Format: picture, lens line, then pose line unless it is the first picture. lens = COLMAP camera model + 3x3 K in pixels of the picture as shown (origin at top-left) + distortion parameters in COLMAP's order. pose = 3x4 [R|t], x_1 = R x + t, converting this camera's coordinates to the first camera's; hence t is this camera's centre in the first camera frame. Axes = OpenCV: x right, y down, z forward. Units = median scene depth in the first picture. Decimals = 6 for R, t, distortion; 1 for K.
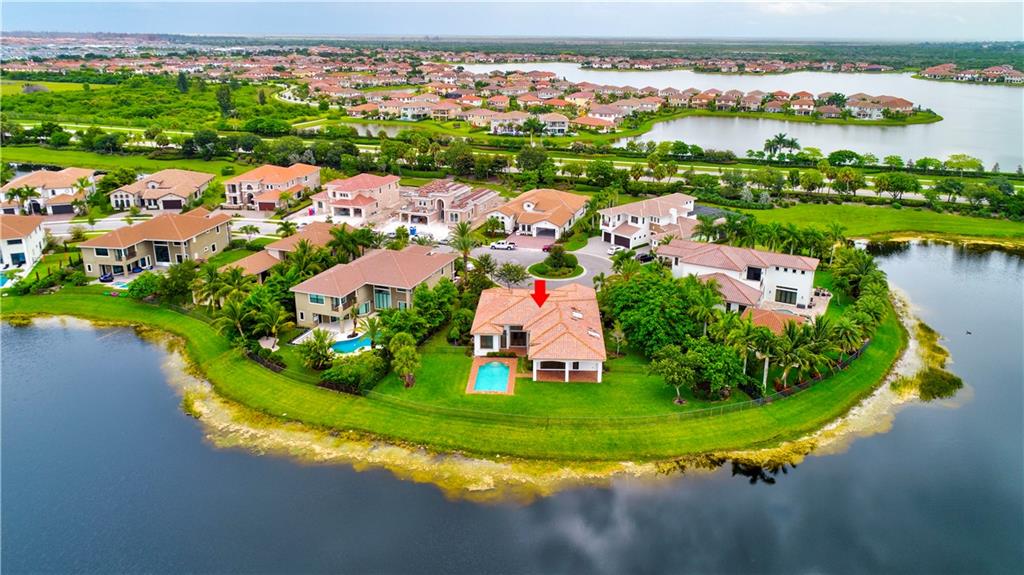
lens RADIAL K [[684.0, 0, 512.5], [0, 684.0, 285.5], [0, 0, 1]] dist [0.010599, 0.001373]
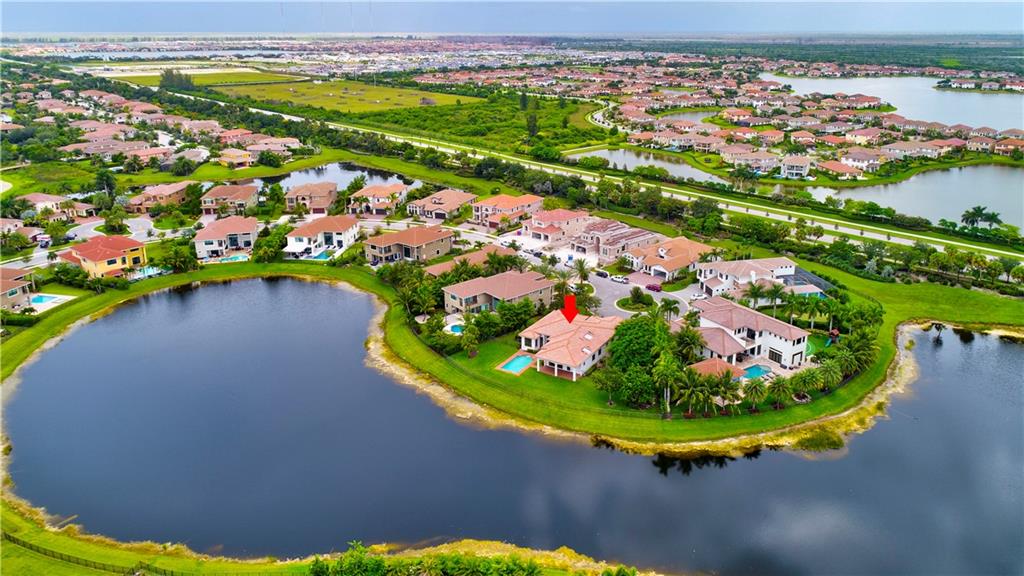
lens RADIAL K [[684.0, 0, 511.3], [0, 684.0, 289.4], [0, 0, 1]] dist [0.010599, 0.001373]
pose [[0.869555, 0.161426, -0.466706, 0.366280], [-0.156143, 0.986454, 0.050277, -0.062821], [0.468501, 0.029154, 0.882982, -0.233961]]
